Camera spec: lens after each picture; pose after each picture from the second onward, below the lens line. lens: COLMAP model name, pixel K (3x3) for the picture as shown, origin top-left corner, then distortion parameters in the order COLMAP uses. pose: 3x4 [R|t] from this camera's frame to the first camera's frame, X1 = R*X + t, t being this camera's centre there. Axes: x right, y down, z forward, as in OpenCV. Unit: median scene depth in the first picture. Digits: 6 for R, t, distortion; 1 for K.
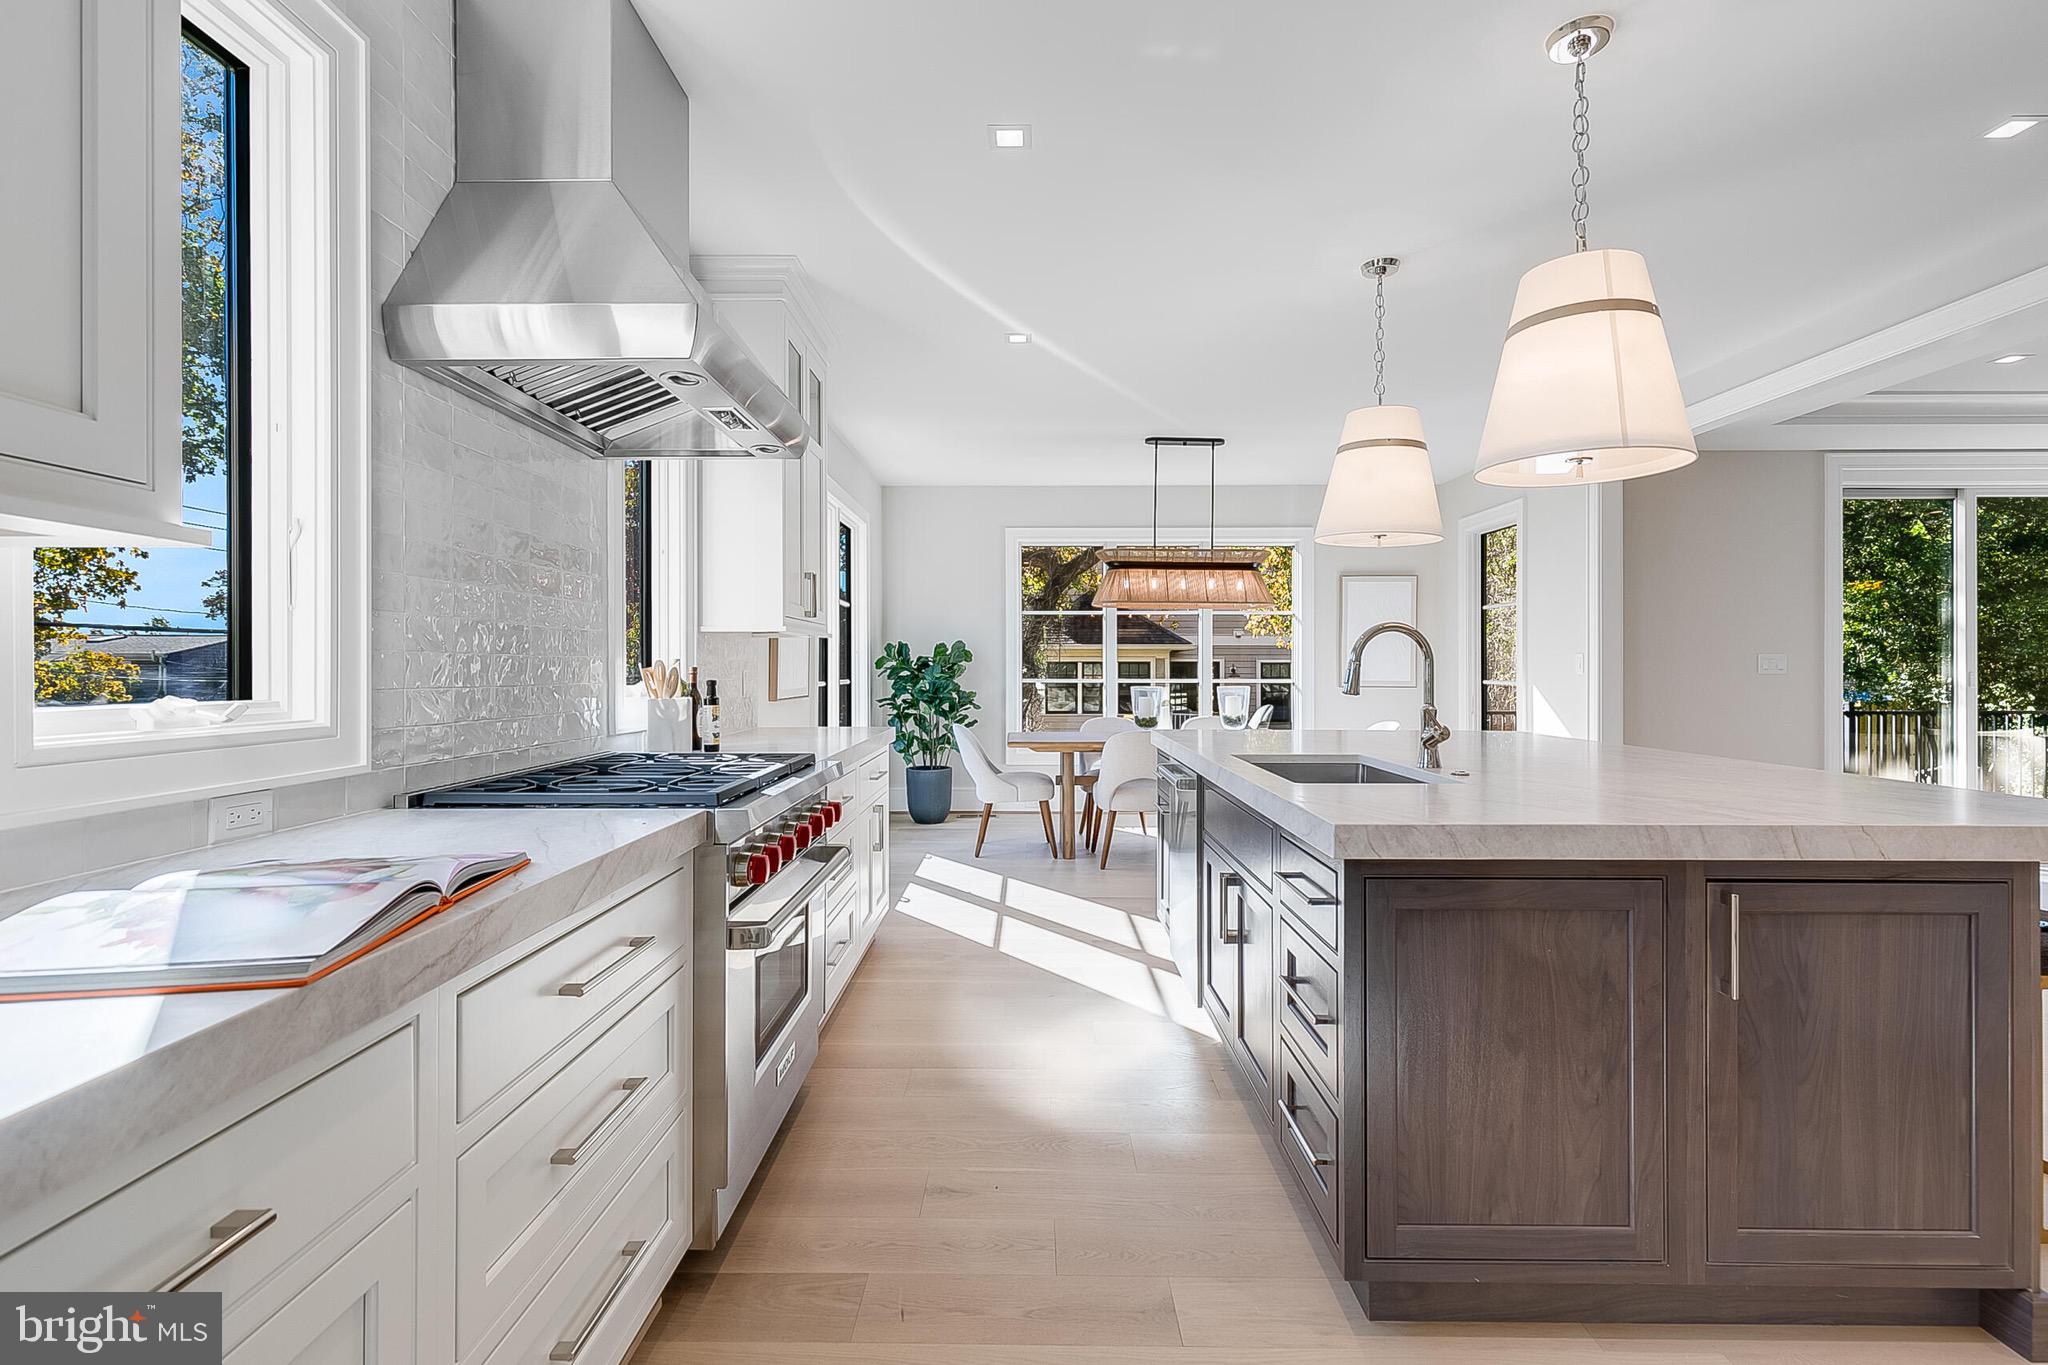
lens RADIAL K [[919.9, 0, 1021.4], [0, 919.9, 667.4], [0, 0, 1]] dist [0.001740, -0.000297]
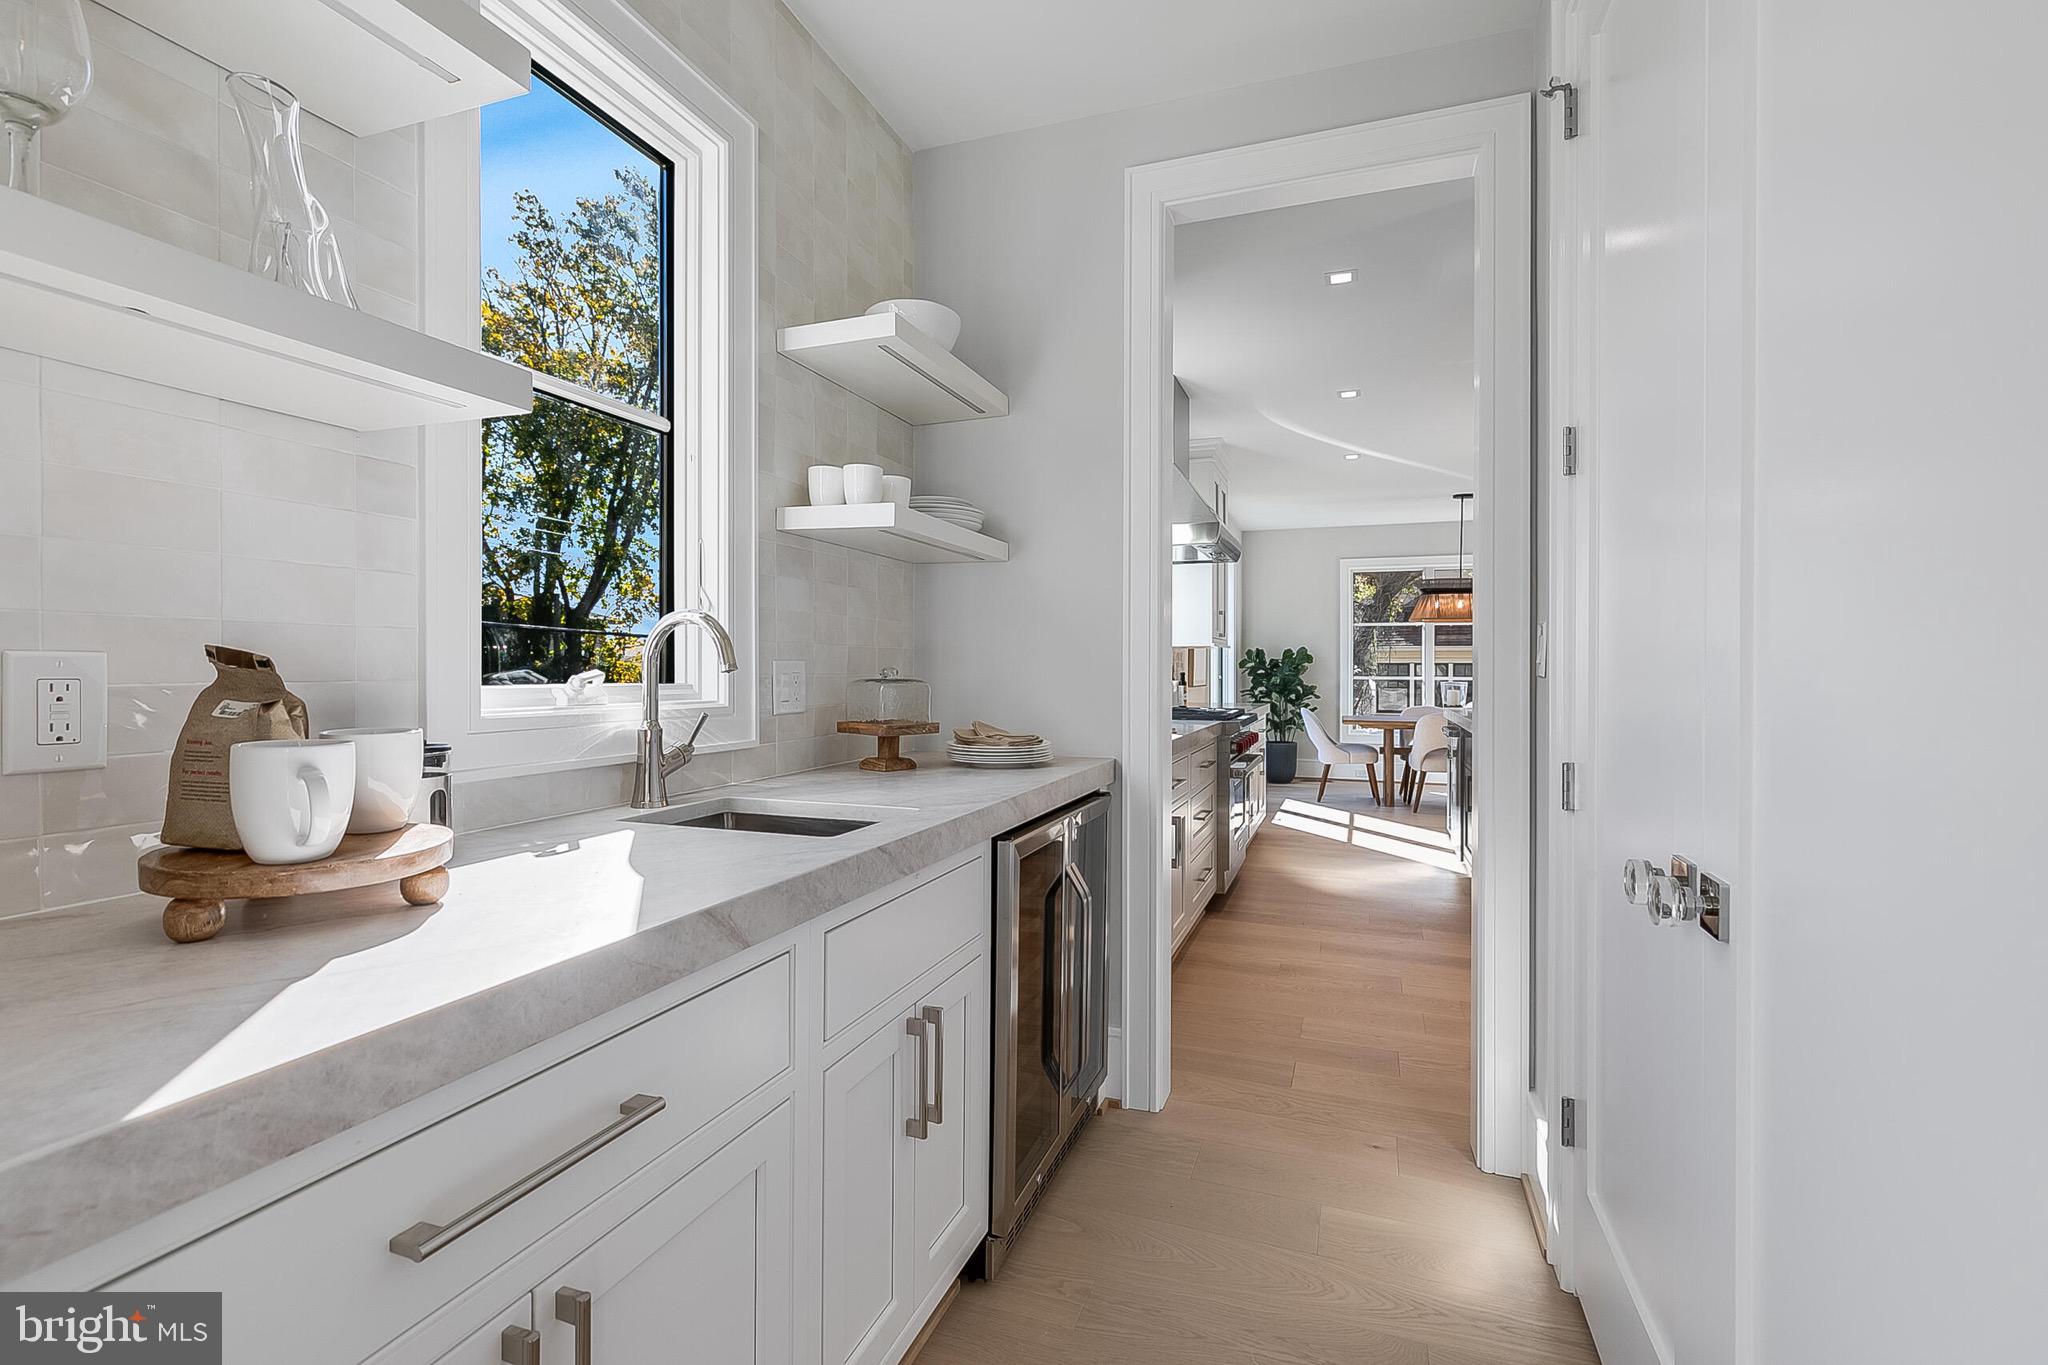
lens RADIAL K [[919.9, 0, 1021.4], [0, 919.9, 667.4], [0, 0, 1]] dist [0.001740, -0.000297]
pose [[0.940958, 0.003268, -0.338508, -0.000560], [-0.003219, 0.999995, 0.000705, 0.000482], [0.338509, 0.000426, 0.940963, -0.394882]]
